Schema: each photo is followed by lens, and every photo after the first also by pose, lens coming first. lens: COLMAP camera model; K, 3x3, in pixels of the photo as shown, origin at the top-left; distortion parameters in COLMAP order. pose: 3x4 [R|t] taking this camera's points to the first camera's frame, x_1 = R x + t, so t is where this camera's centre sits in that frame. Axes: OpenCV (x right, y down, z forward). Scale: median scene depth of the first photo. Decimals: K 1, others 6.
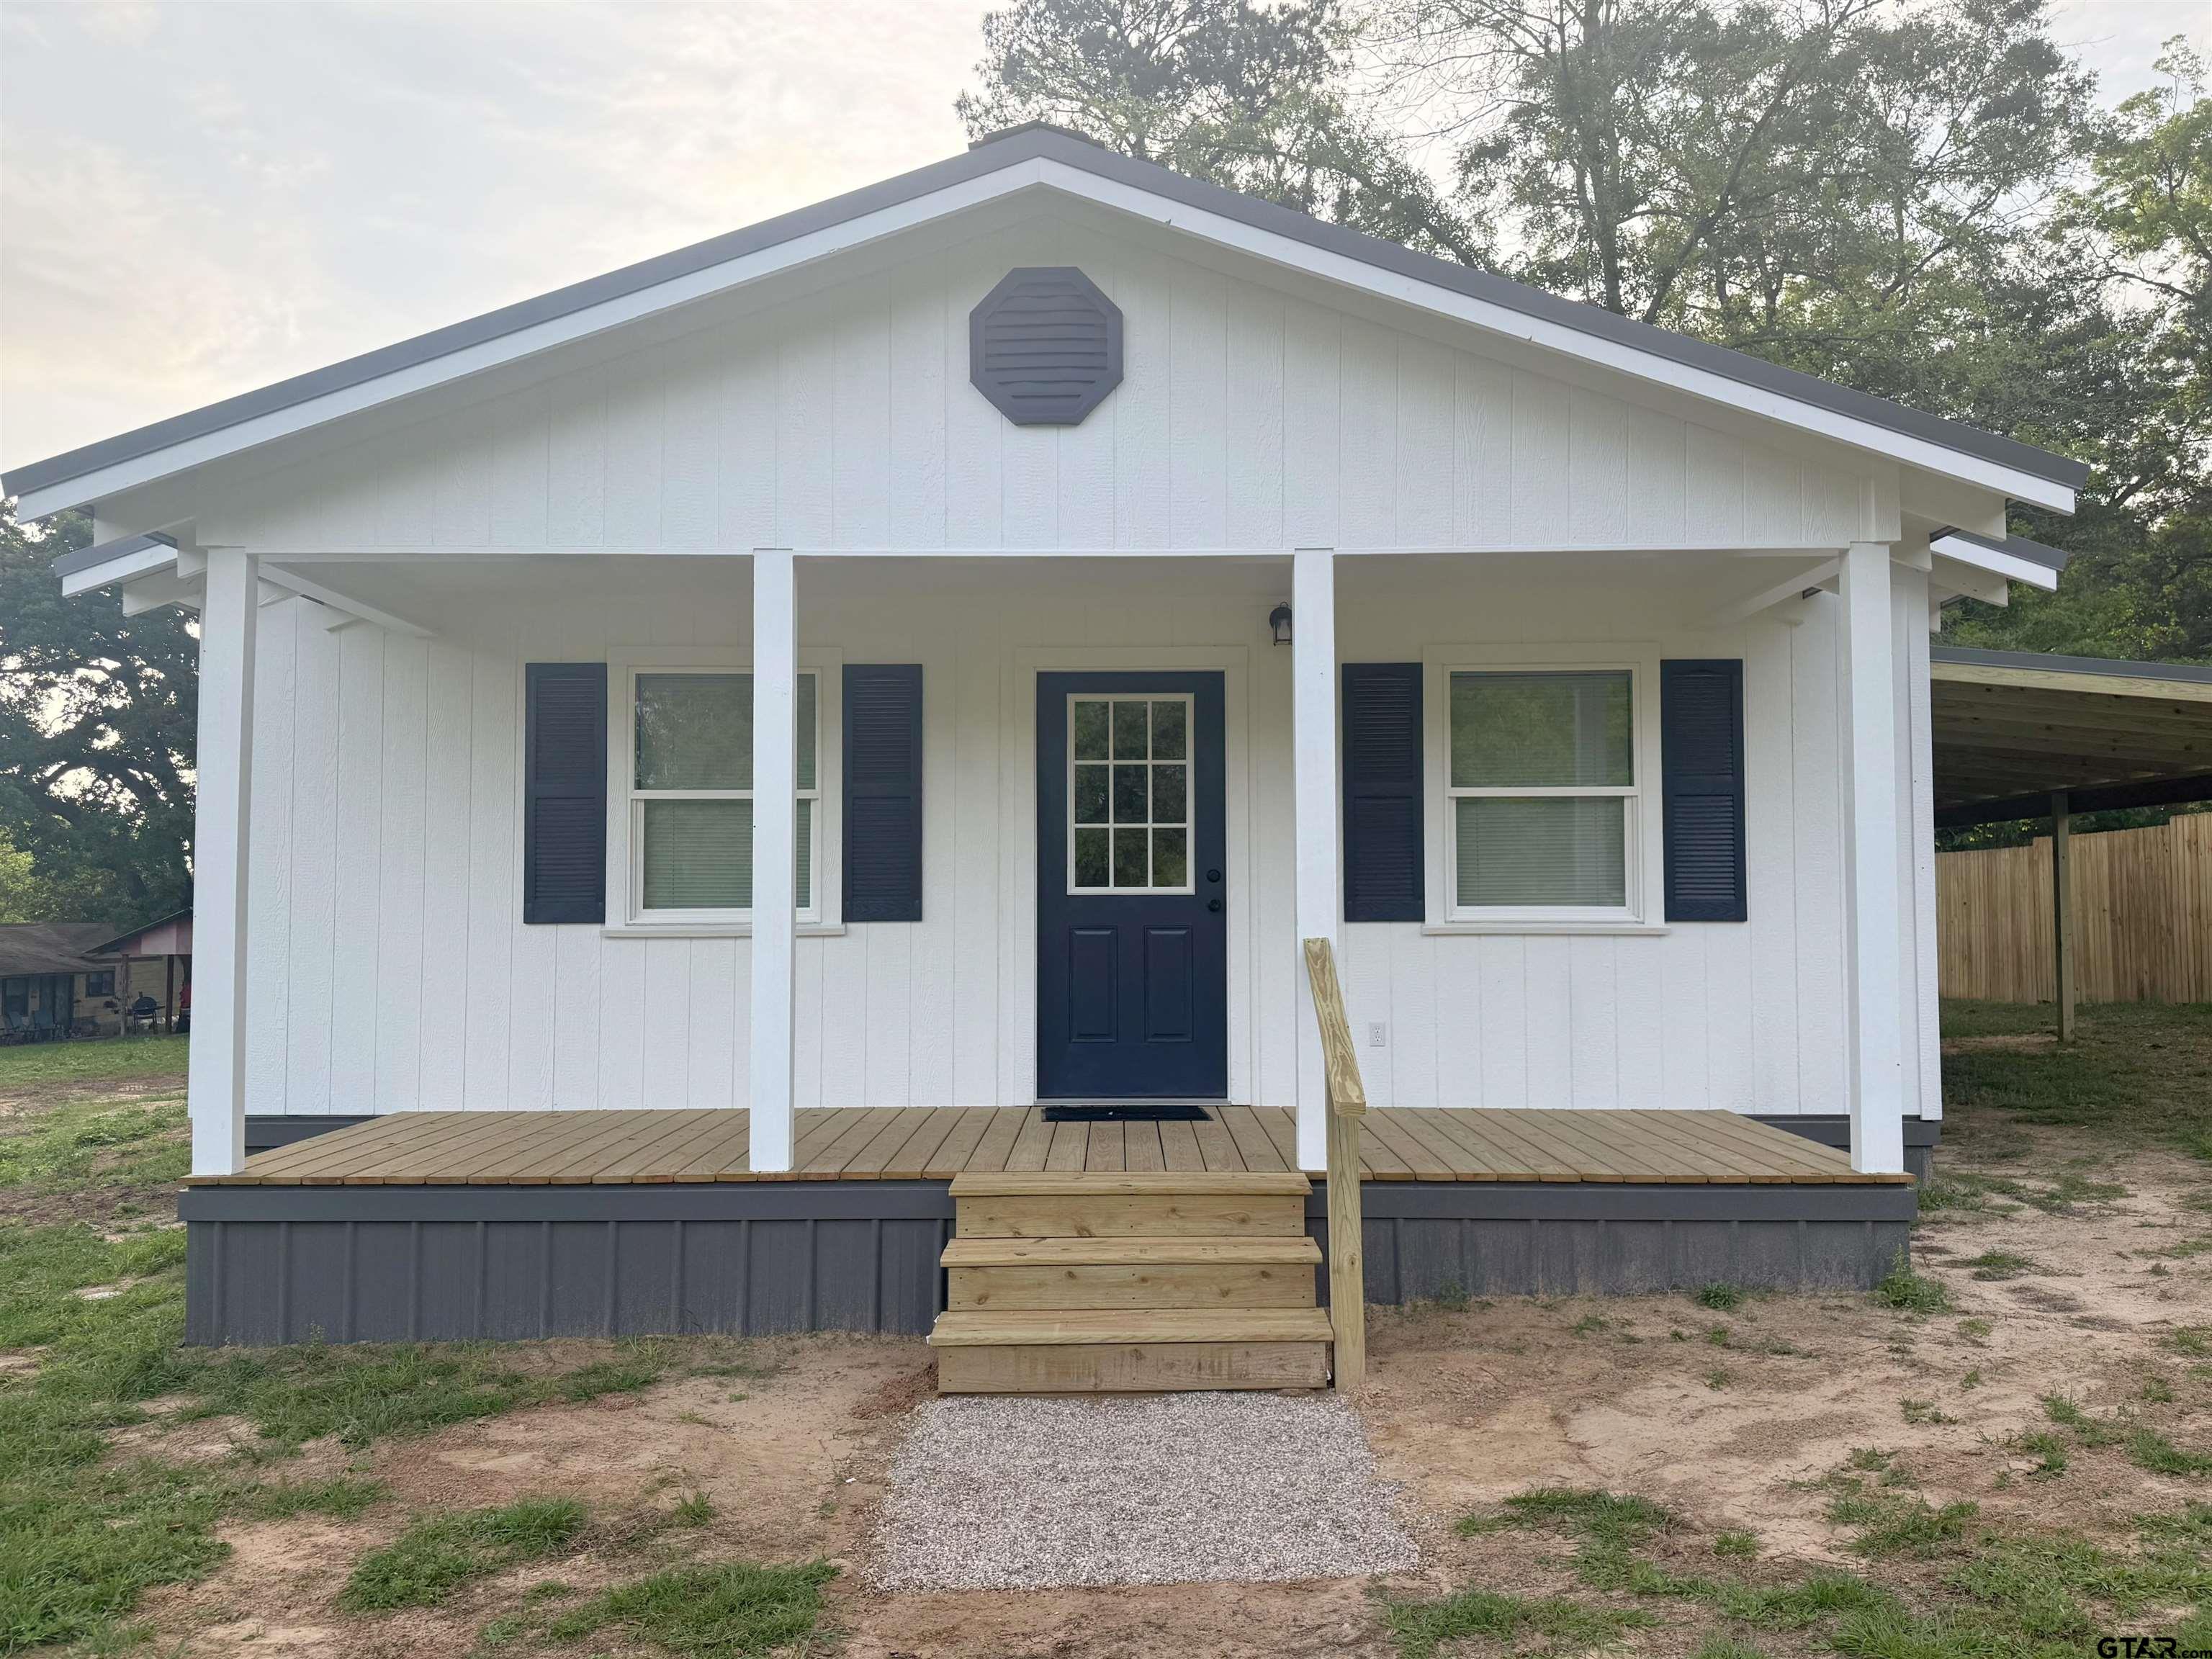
lens RADIAL K [[1709.5, 0, 1106.0], [0, 1709.5, 829.5], [0, 0, 1]] dist [0.109045, -0.145312]
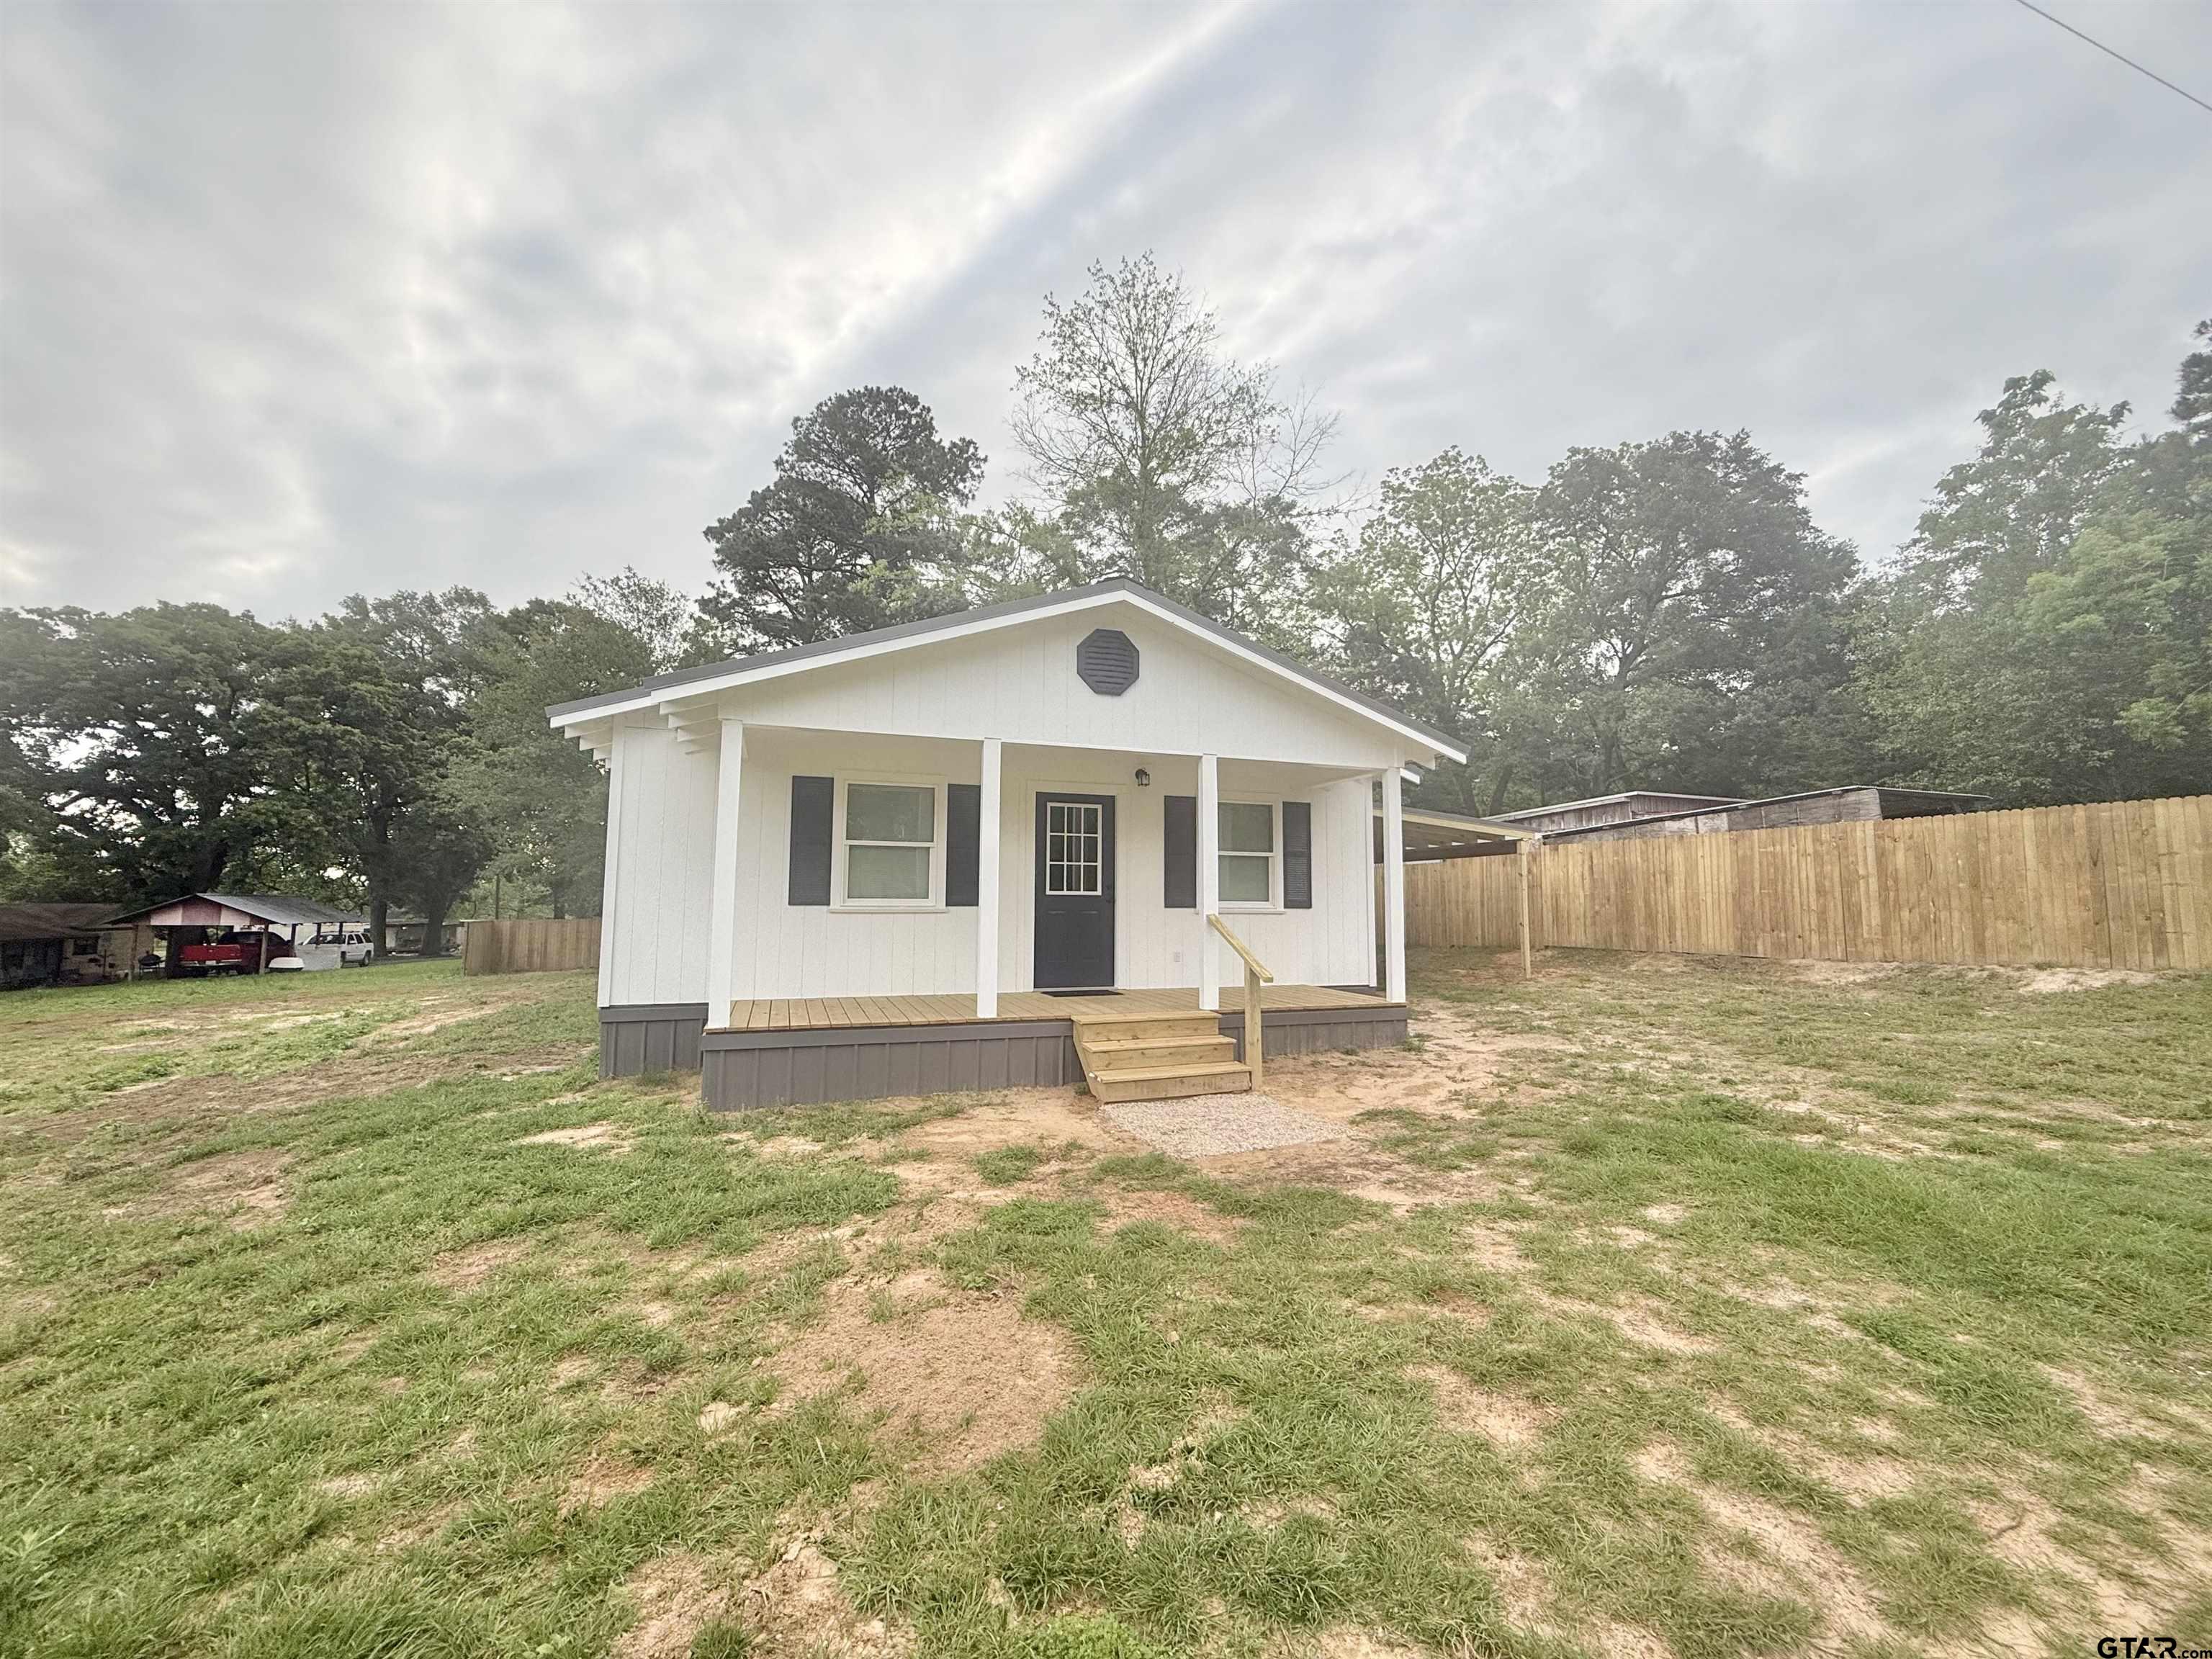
lens RADIAL K [[928.4, 0, 1106.0], [0, 928.4, 829.5], [0, 0, 1]] dist [-0.001965, 0.011907]
pose [[0.934331, 0.037517, 0.354426, -0.376503], [-0.026112, 0.998977, -0.036908, -0.002808], [-0.355449, 0.025230, 0.934355, -0.139835]]
